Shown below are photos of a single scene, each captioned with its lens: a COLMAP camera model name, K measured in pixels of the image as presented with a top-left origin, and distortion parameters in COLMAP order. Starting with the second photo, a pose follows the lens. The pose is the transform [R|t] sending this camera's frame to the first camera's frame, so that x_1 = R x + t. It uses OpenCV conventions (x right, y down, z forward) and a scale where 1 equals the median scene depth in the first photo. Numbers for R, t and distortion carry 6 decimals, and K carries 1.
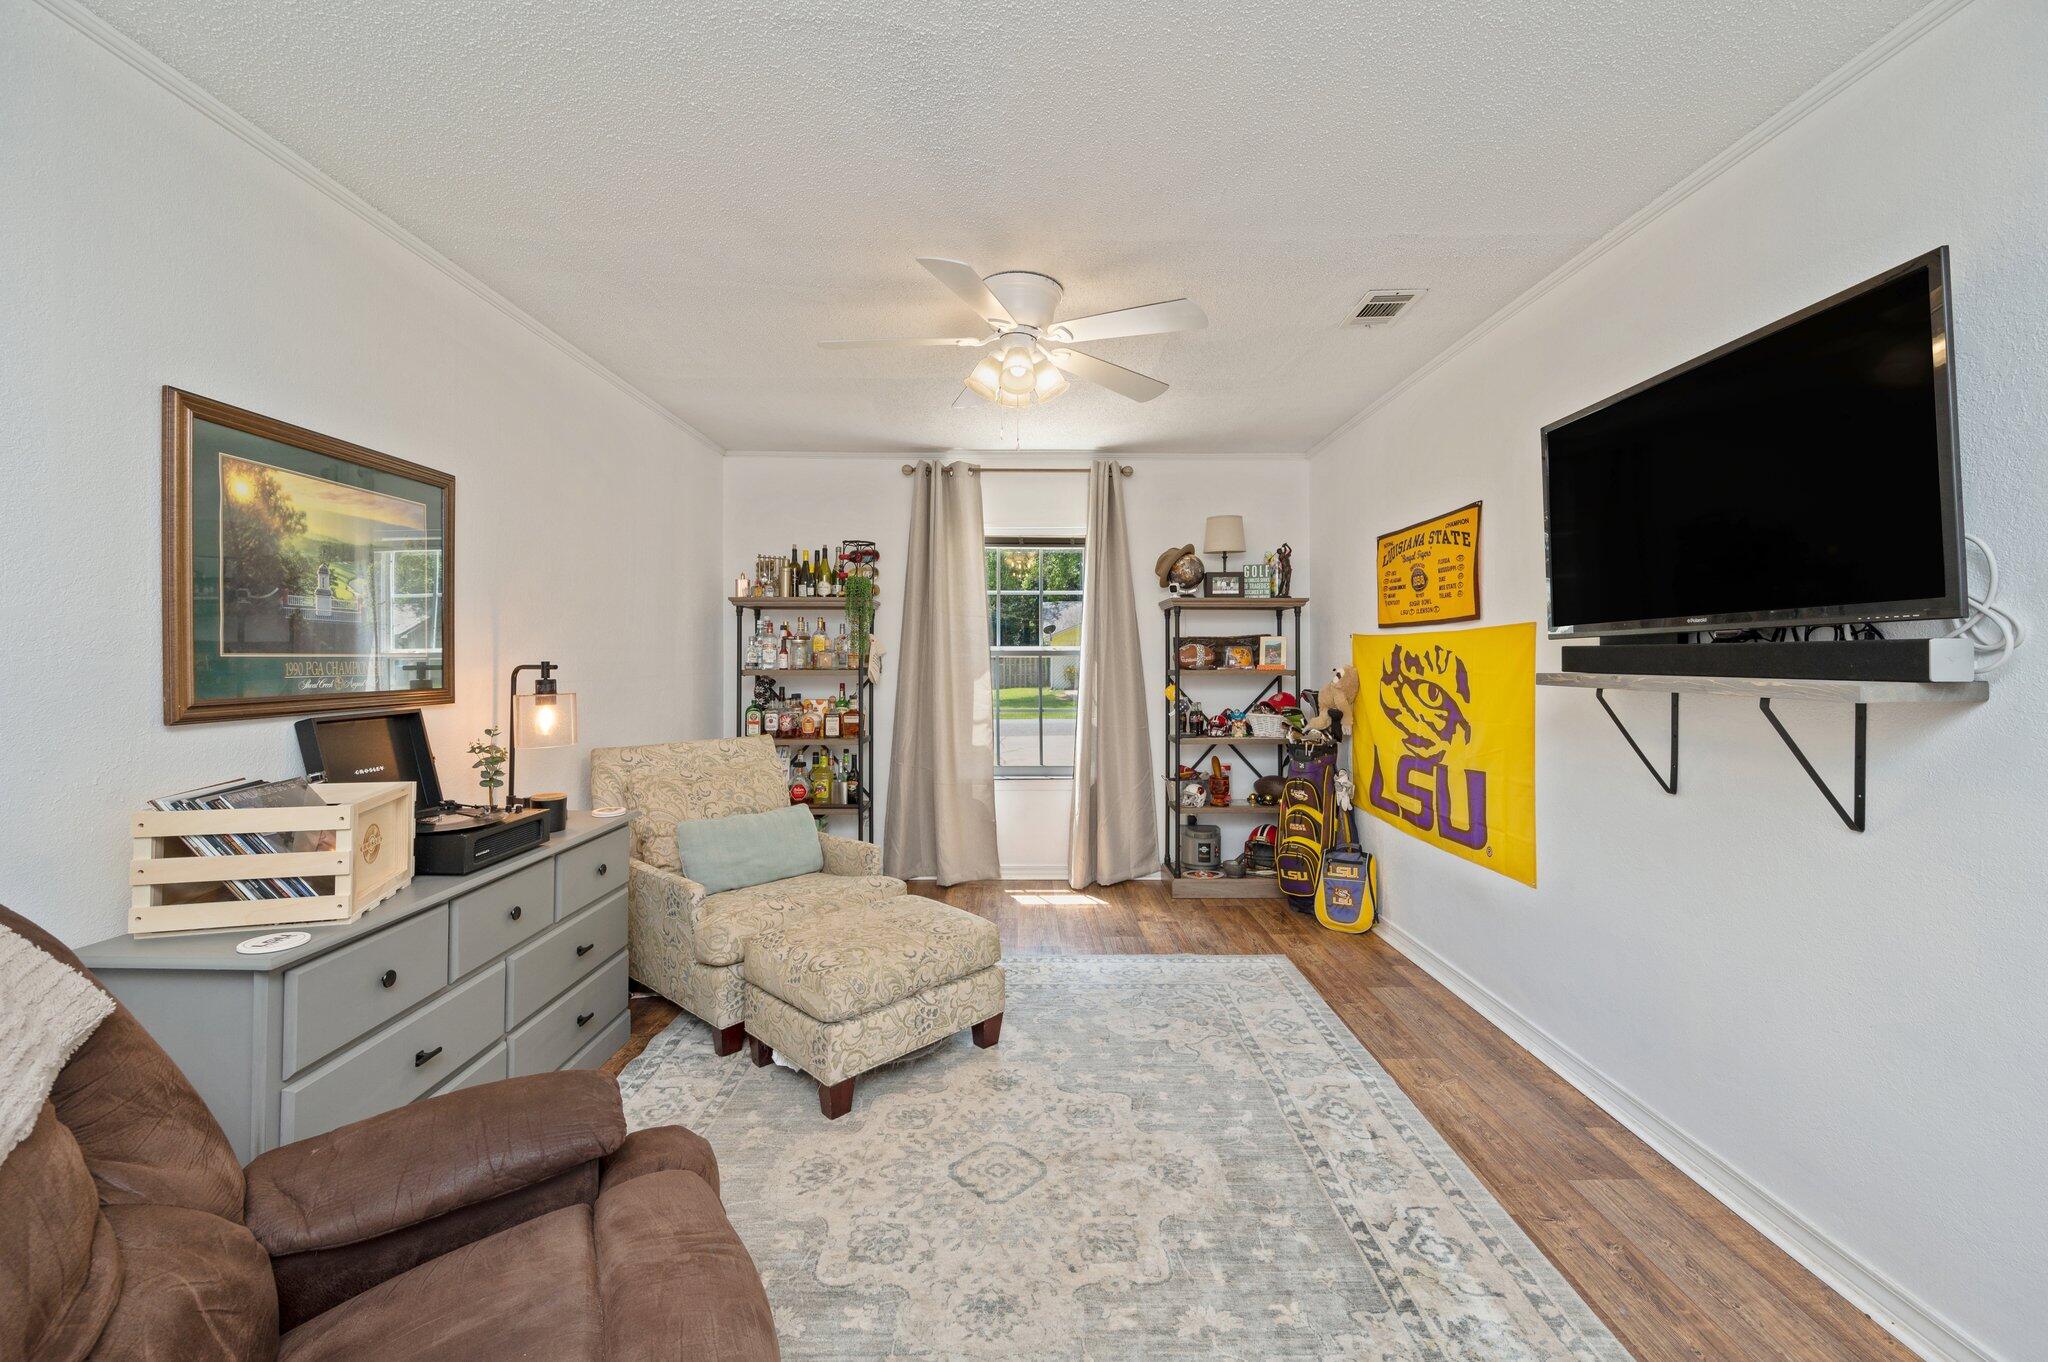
lens RADIAL K [[806.6, 0, 1017.4], [0, 806.6, 645.0], [0, 0, 1]] dist [-0.001647, -0.000060]
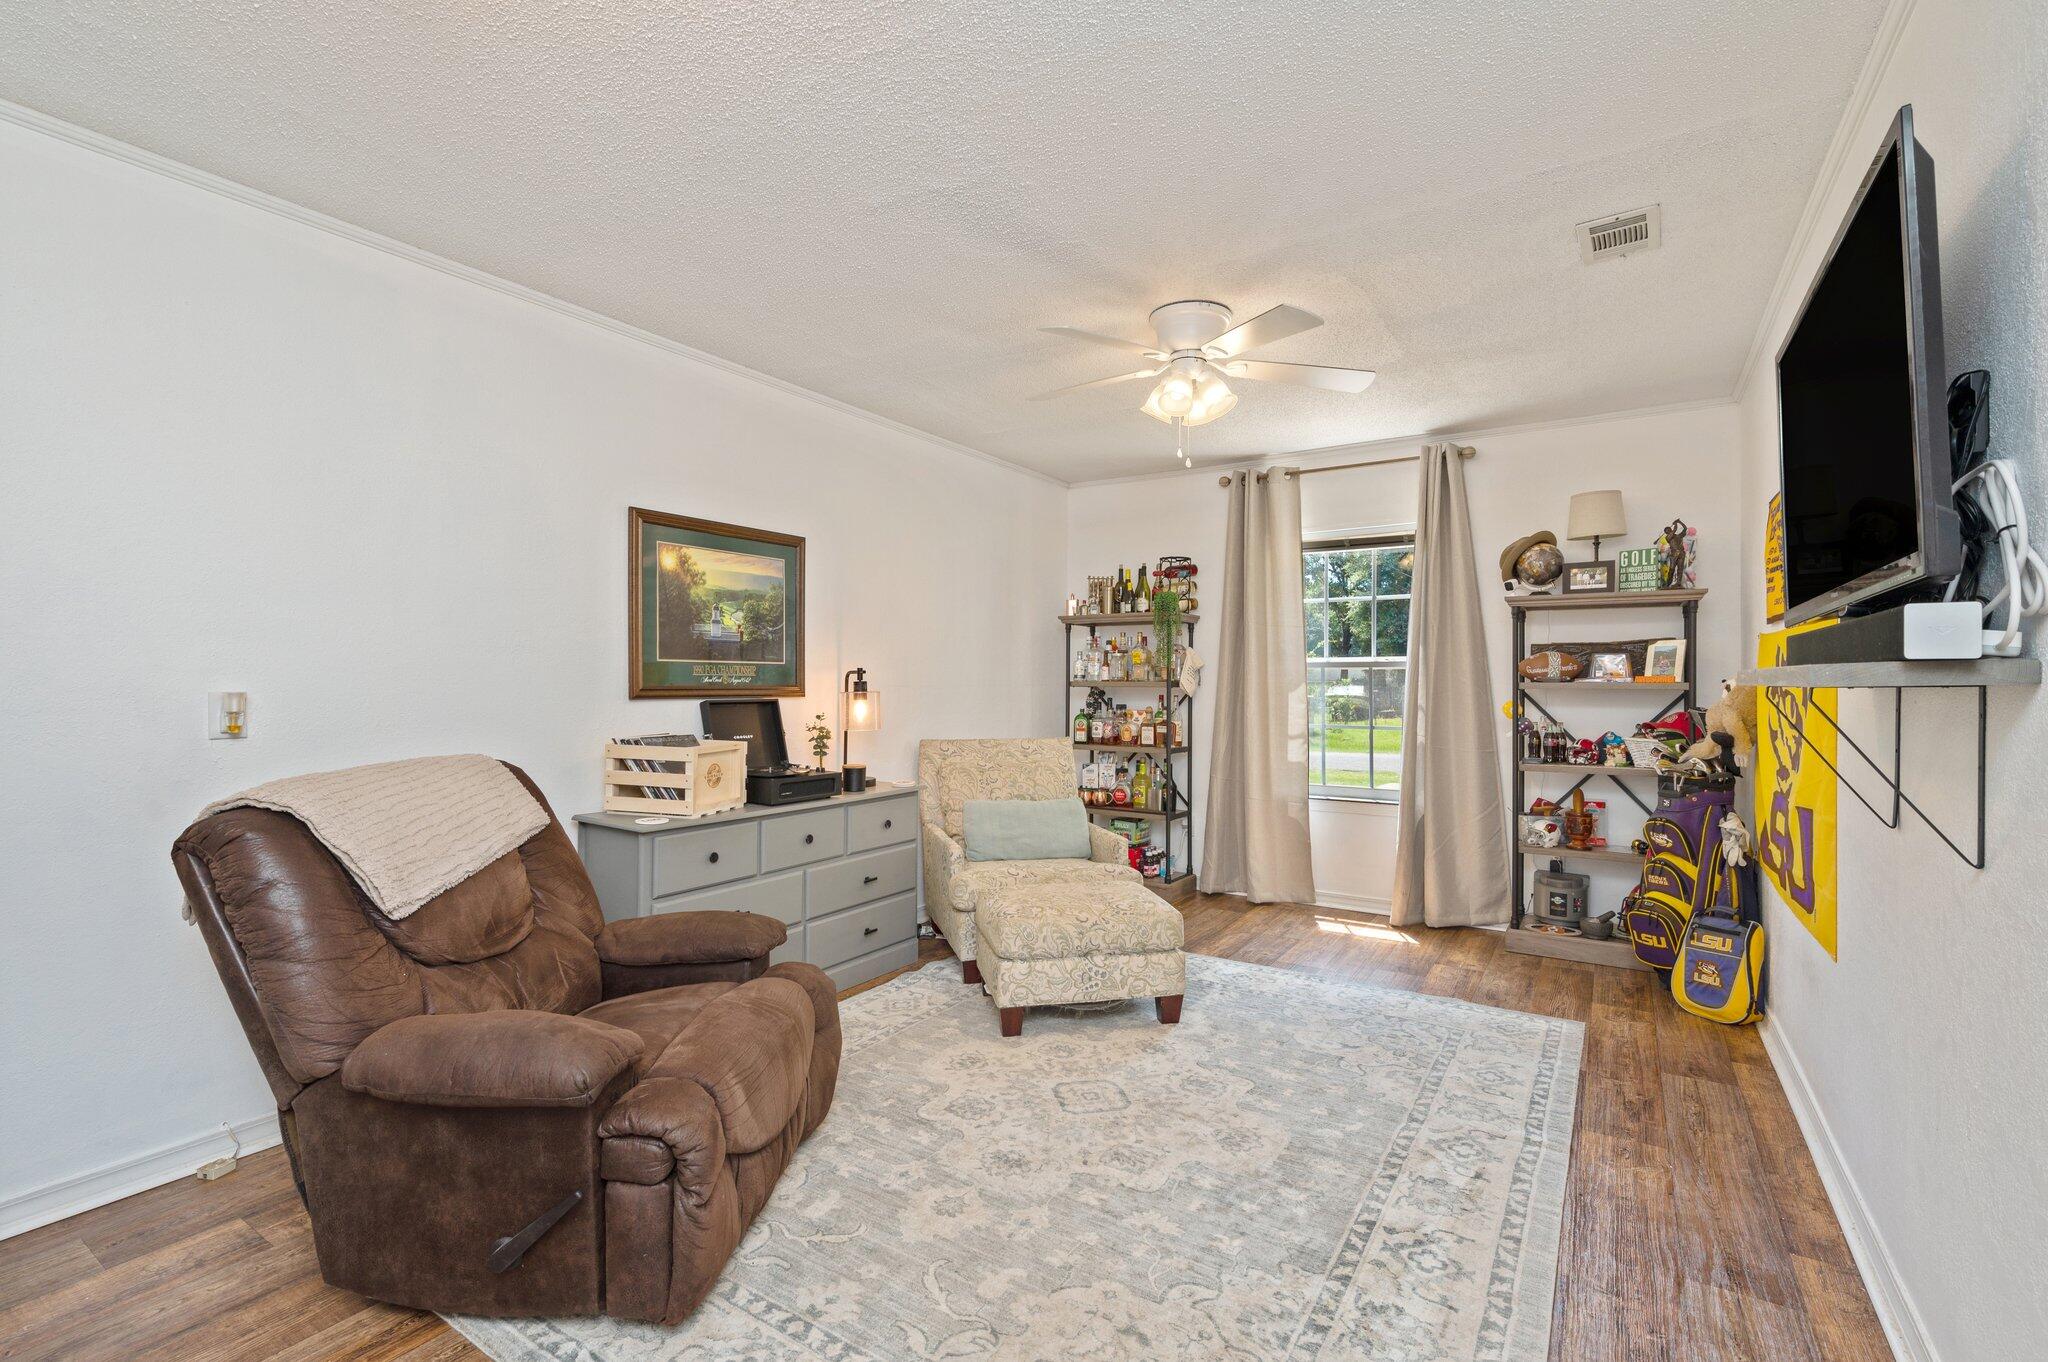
lens RADIAL K [[895.1, 0, 1025.5], [0, 895.1, 667.6], [0, 0, 1]] dist [-0.004205, -0.001354]
pose [[0.836536, -0.006657, -0.547871, 0.490515], [0.005489, 0.999978, -0.003770, 0.028318], [0.547884, 0.000146, 0.836554, -0.109207]]
